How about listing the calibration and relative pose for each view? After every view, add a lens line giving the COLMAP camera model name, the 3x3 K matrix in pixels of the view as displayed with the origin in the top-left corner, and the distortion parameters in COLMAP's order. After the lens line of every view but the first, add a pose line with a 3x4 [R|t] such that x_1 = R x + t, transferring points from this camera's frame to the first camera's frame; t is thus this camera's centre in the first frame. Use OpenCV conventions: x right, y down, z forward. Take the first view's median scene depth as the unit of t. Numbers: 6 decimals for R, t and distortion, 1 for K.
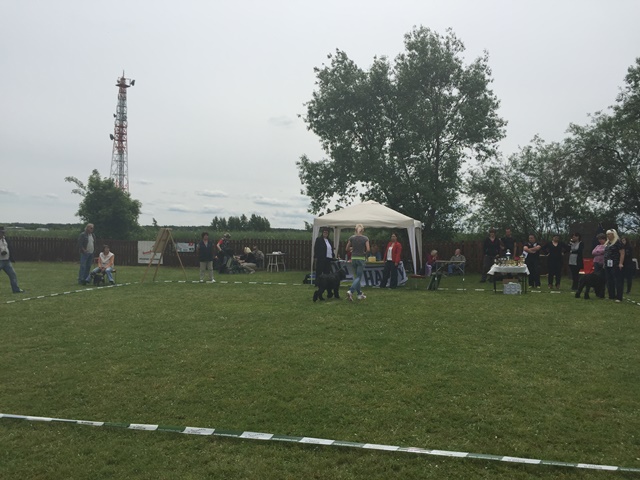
lens RADIAL K [[544.2, 0, 319.0], [0, 544.2, 252.0], [0, 0, 1]] dist [0.063437, -0.069693]
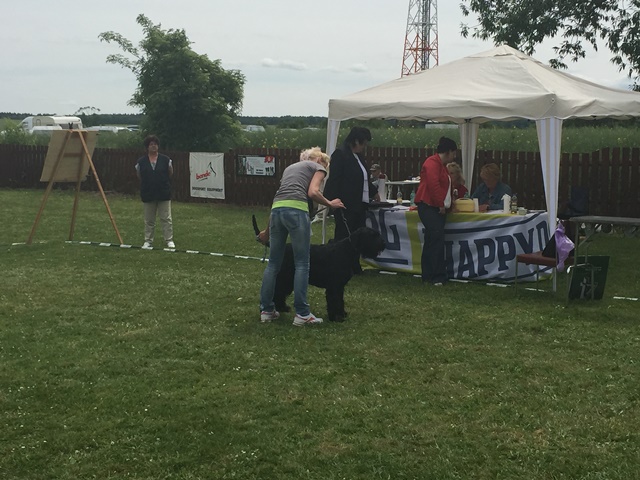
lens RADIAL K [[1036.3, 0, 324.6], [0, 1036.3, 236.3], [0, 0, 1]] dist [0.052656, 0.000000]
pose [[0.890391, 0.031643, -0.454095, 0.224733], [-0.000351, 0.997628, 0.068831, -0.009790], [0.455196, -0.061127, 0.888291, 0.220245]]
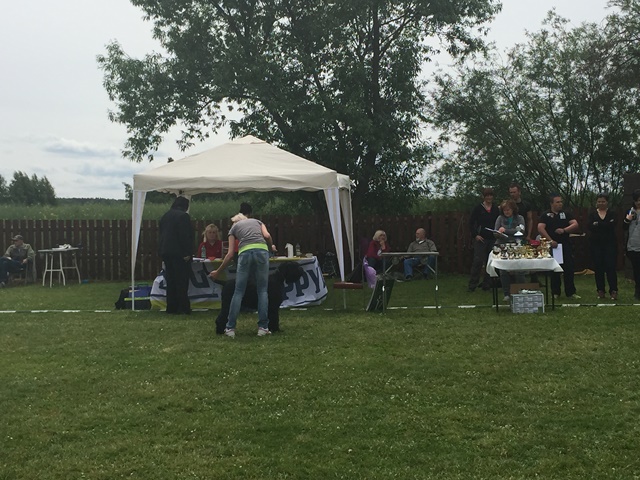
lens RADIAL K [[1036.3, 0, 319.5], [0, 1036.3, 238.5], [0, 0, 1]] dist [0.052656, 0.000000]
pose [[0.987287, -0.031735, 0.155749, 0.005524], [0.031837, 0.999491, 0.001839, -0.000472], [-0.155728, 0.003143, 0.987795, 0.041515]]
